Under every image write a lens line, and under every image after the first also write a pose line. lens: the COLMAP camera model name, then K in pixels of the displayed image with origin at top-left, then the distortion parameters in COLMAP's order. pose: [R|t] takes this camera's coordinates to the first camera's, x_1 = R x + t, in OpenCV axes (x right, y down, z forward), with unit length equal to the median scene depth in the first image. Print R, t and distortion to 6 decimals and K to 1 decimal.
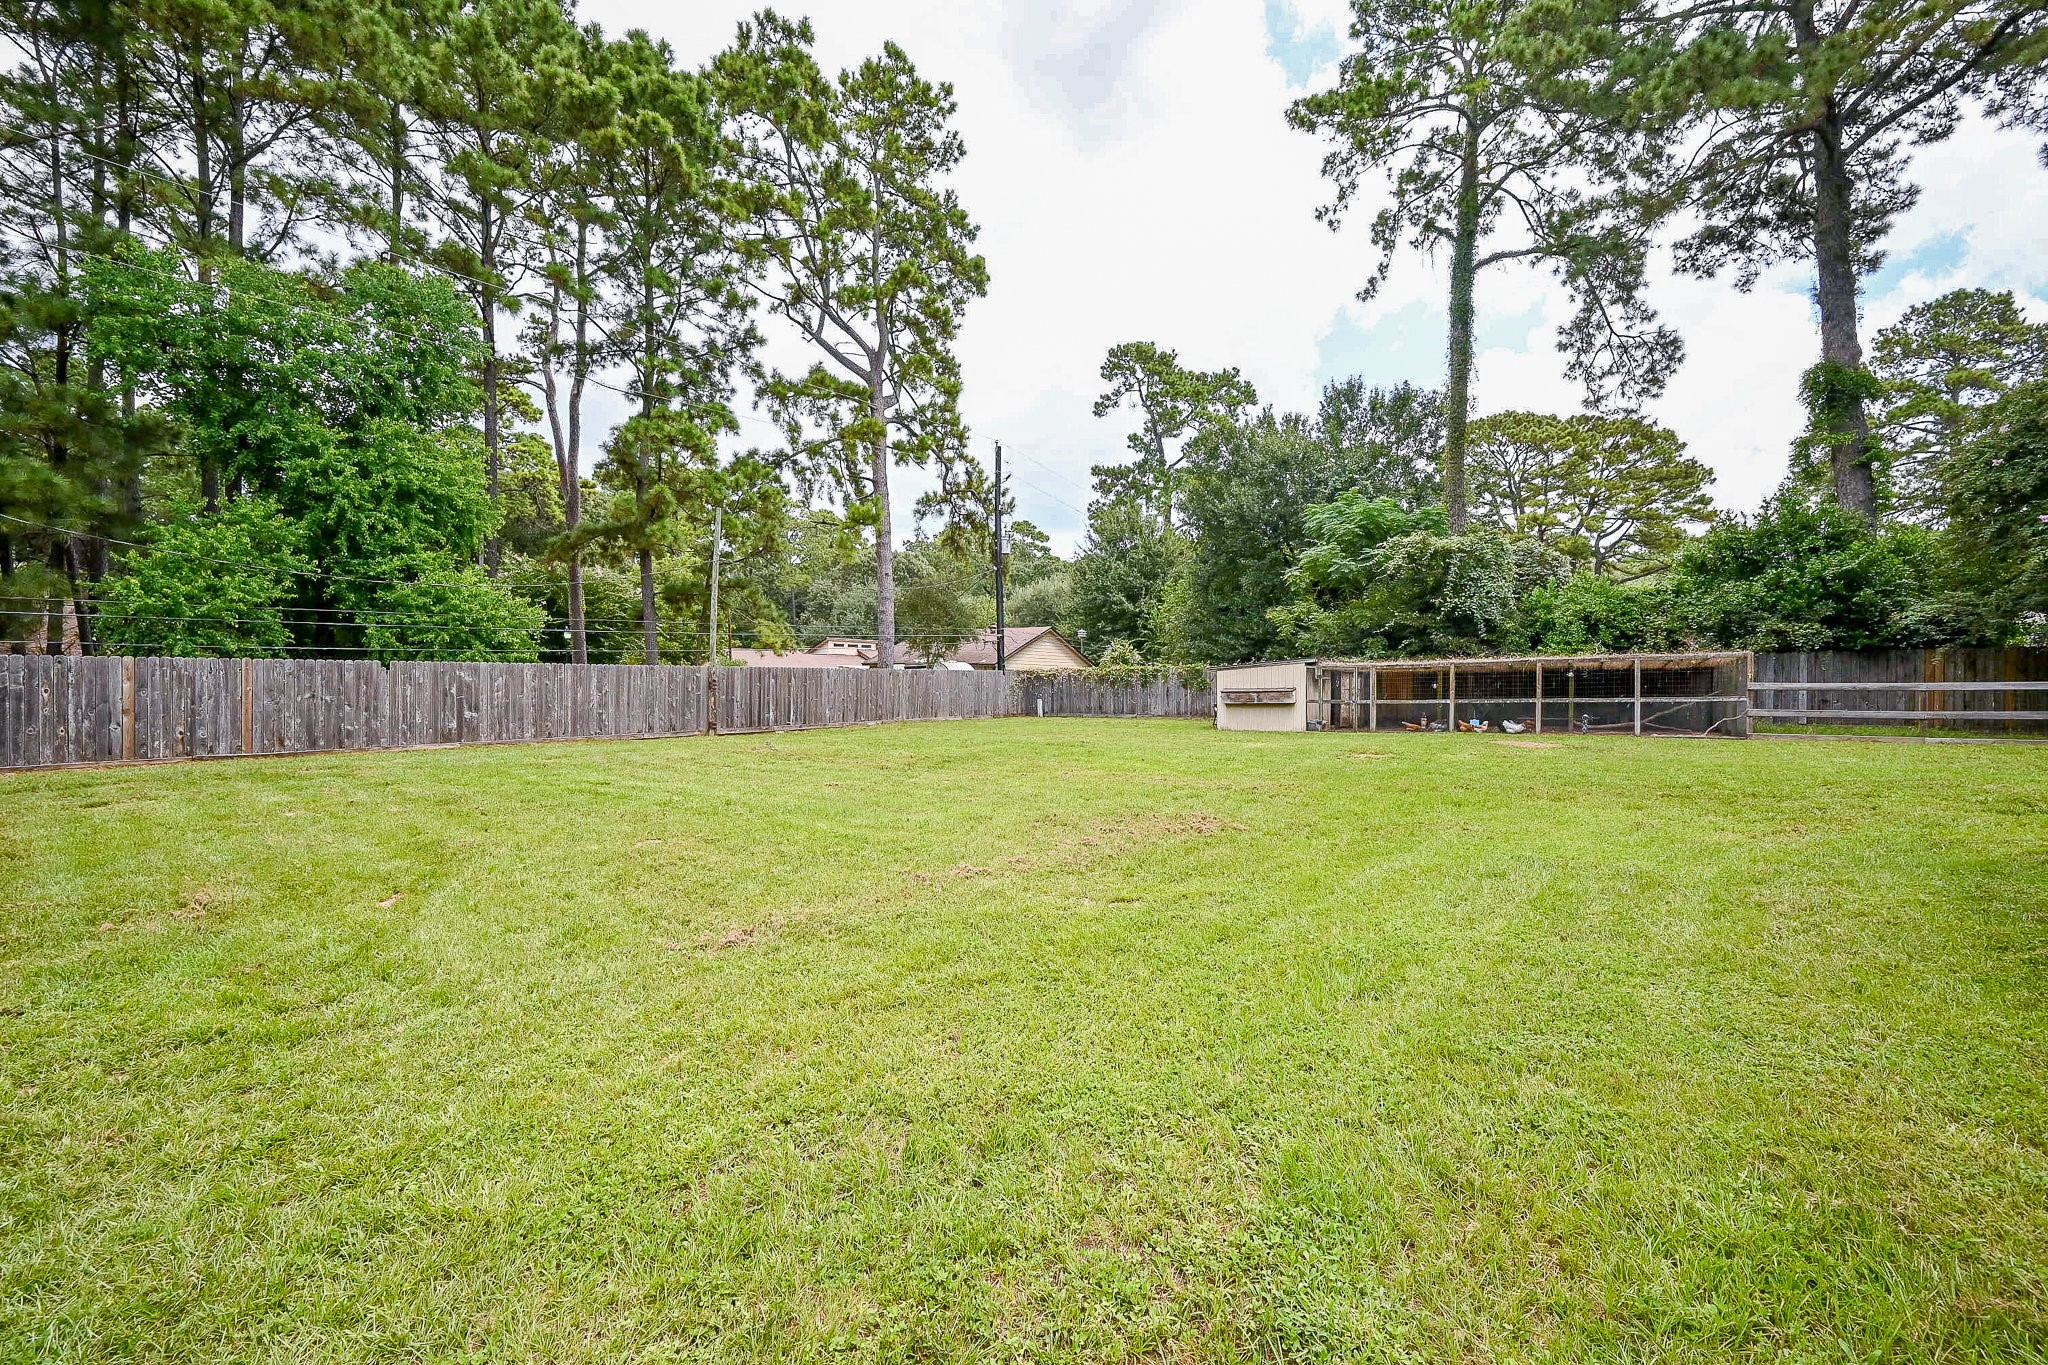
lens RADIAL K [[816.7, 0, 1024.0], [0, 816.7, 682.5], [0, 0, 1]] dist [0.000399, -0.008316]
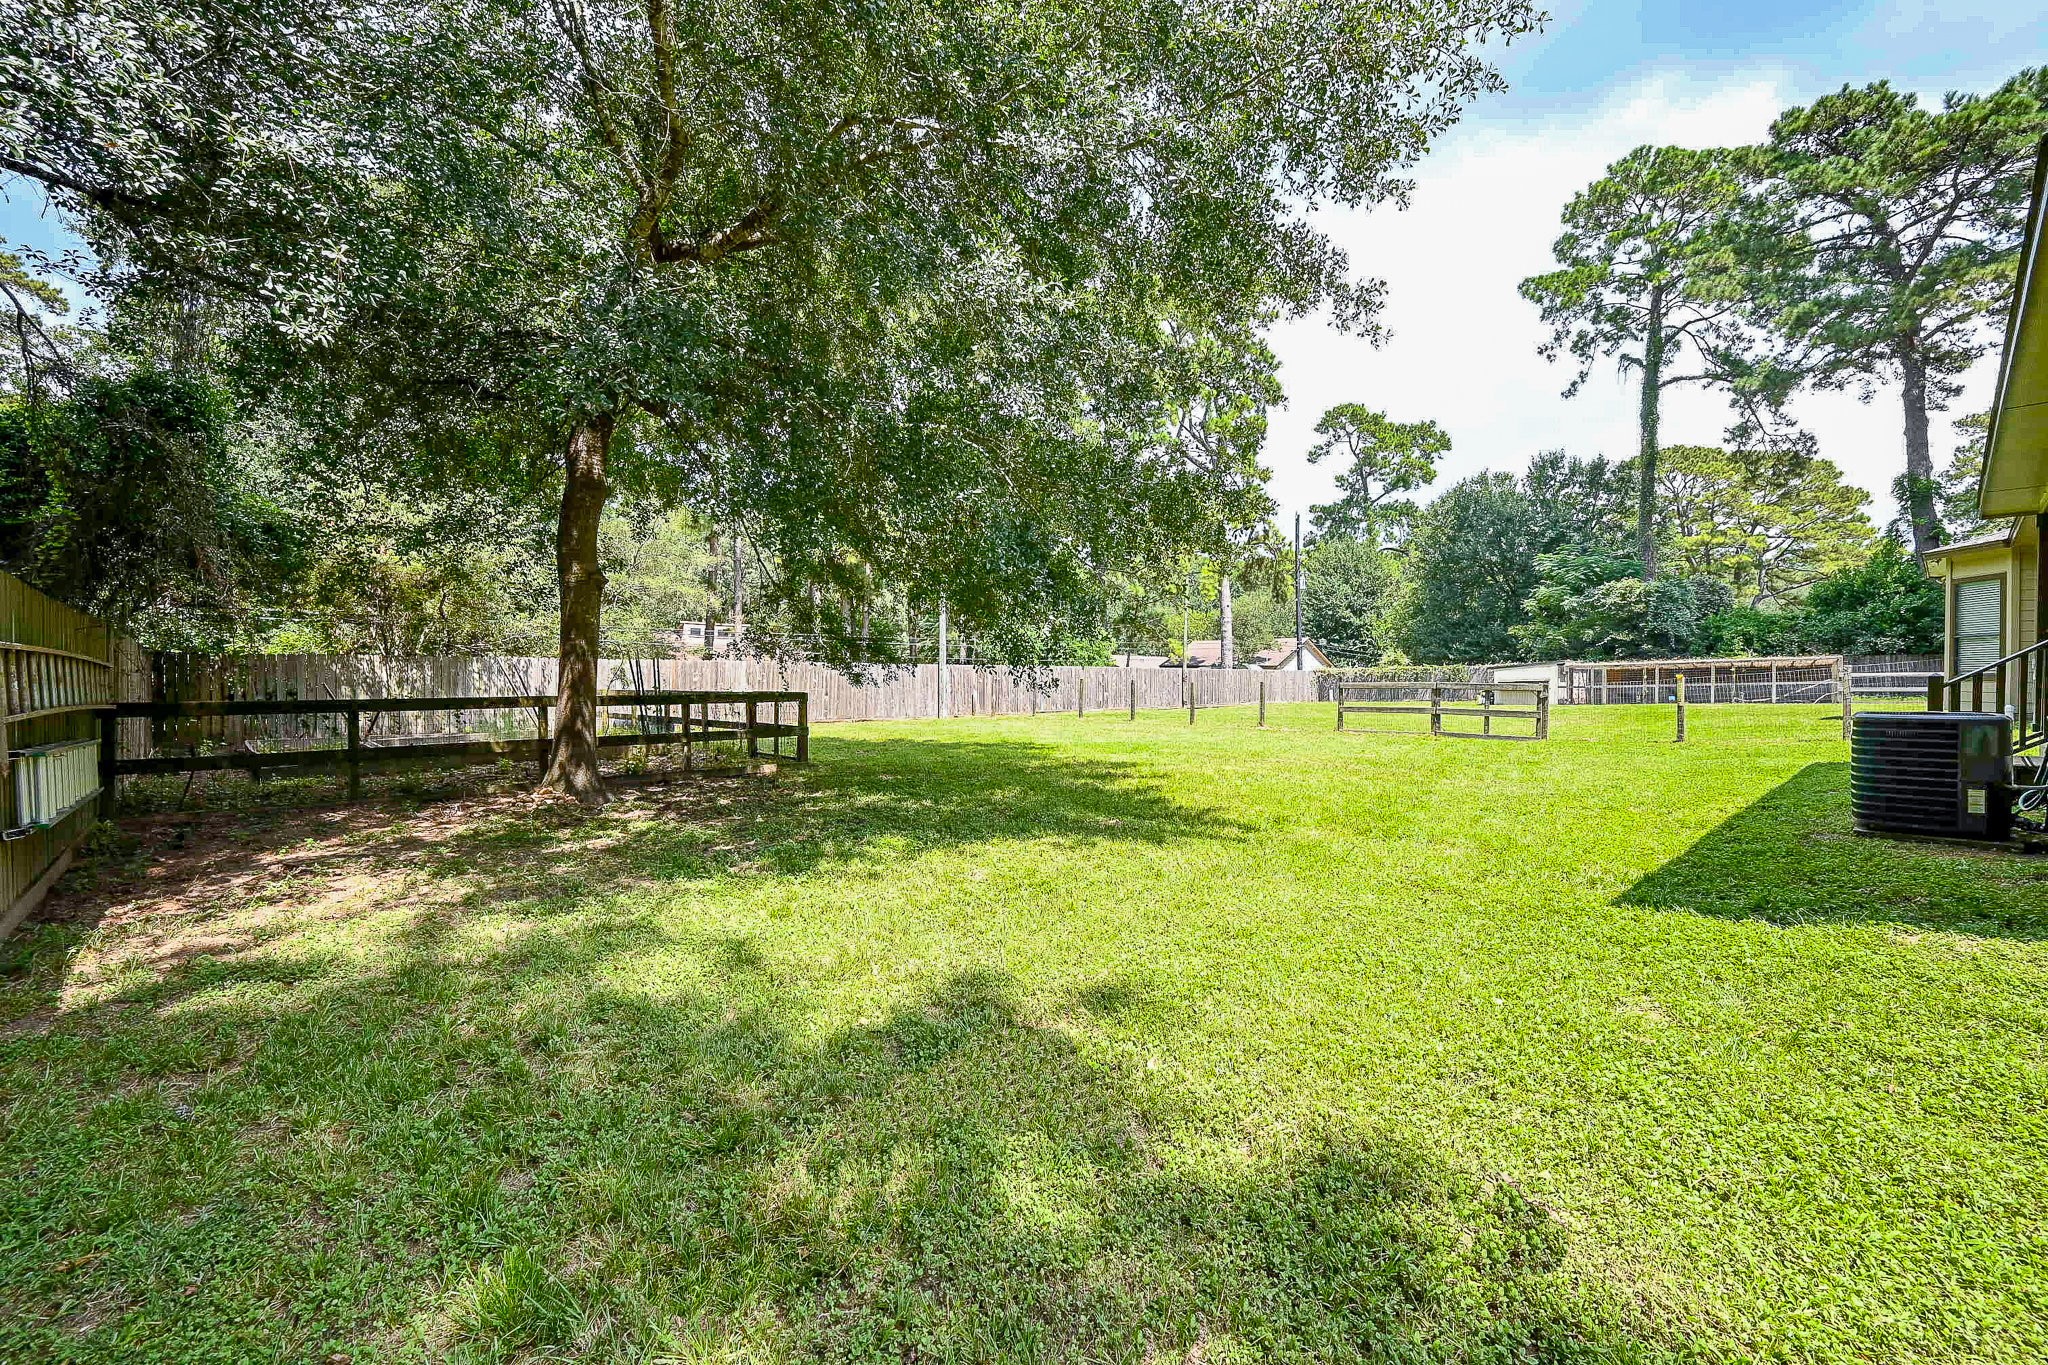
lens RADIAL K [[845.2, 0, 1024.0], [0, 845.2, 682.5], [0, 0, 1]] dist [-0.000001, -0.000160]
pose [[0.993540, -0.009969, -0.113041, -0.393952], [0.009430, 0.999941, -0.005304, 0.008054], [0.113087, 0.004204, 0.993576, -0.600610]]
